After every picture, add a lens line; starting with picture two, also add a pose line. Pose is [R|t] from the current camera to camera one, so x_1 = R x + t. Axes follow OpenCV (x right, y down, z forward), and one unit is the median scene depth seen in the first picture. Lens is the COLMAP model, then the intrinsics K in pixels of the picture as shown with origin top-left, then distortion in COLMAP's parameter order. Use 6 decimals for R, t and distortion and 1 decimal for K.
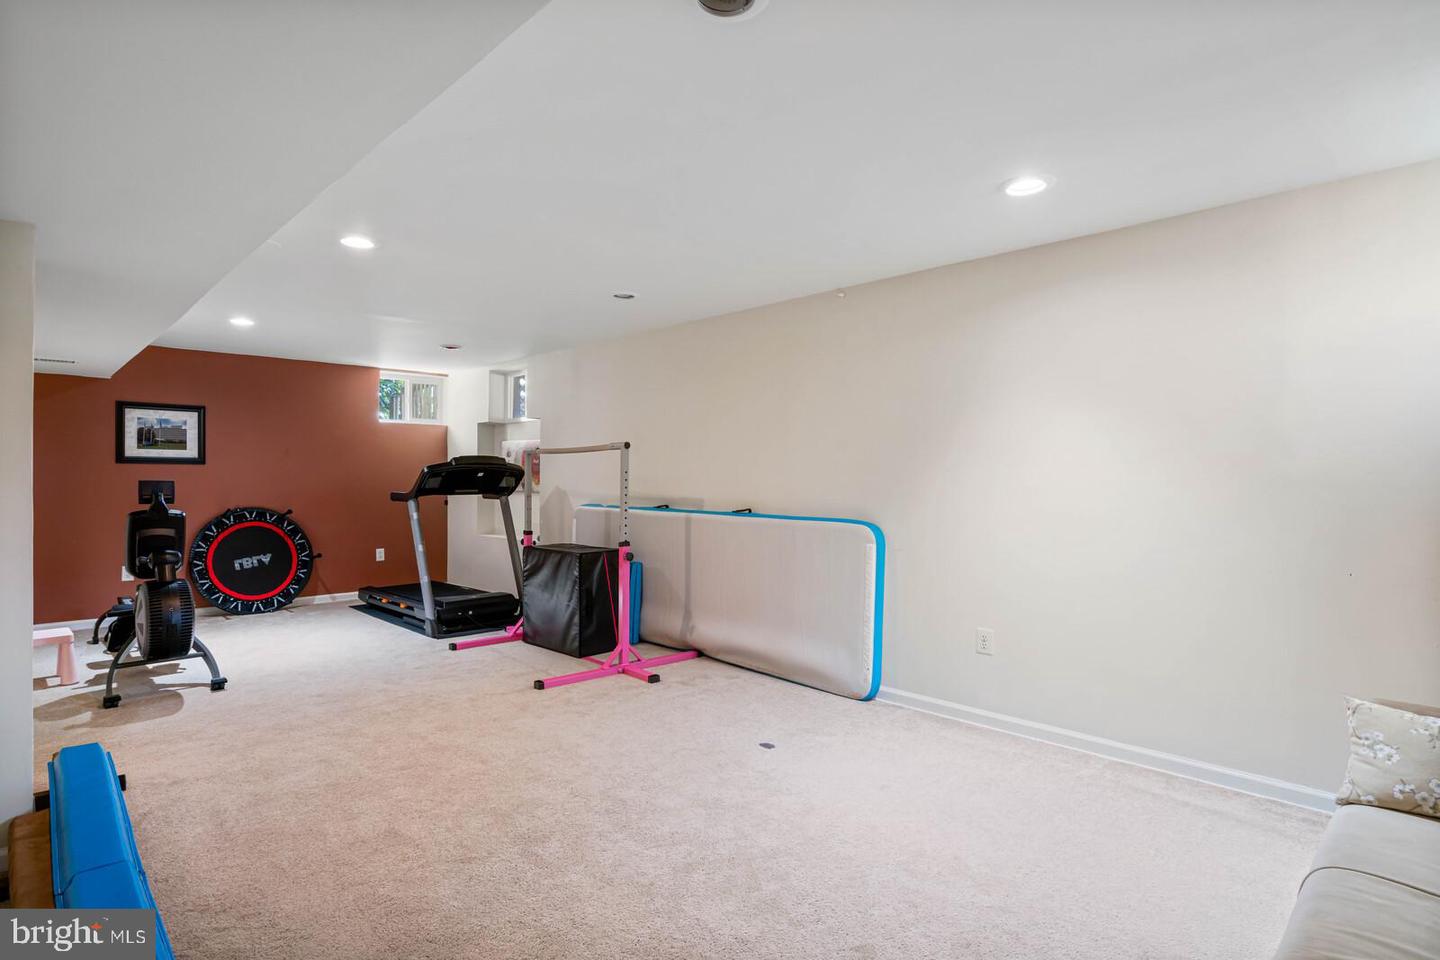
lens RADIAL K [[731.7, 0, 720.0], [0, 731.7, 480.0], [0, 0, 1]] dist [0.004023, 0.001294]
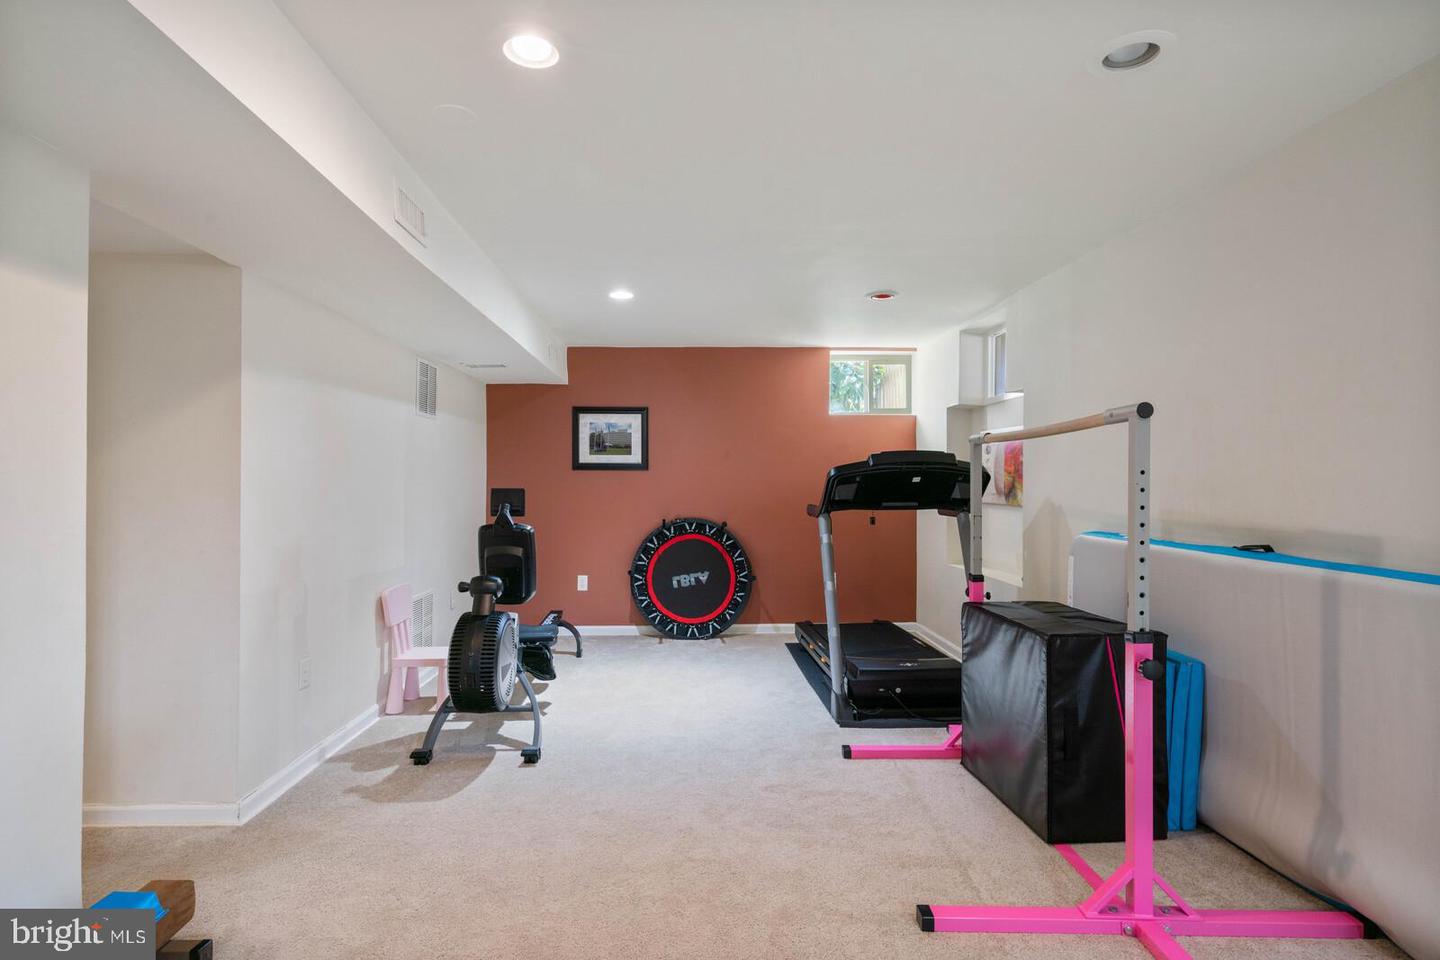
lens RADIAL K [[731.7, 0, 720.0], [0, 731.7, 480.0], [0, 0, 1]] dist [0.004023, 0.001294]
pose [[0.737991, -0.004969, -0.674792, -0.014667], [-0.000338, 0.999970, -0.007733, -0.001991], [0.674810, 0.005935, 0.737967, 0.391446]]
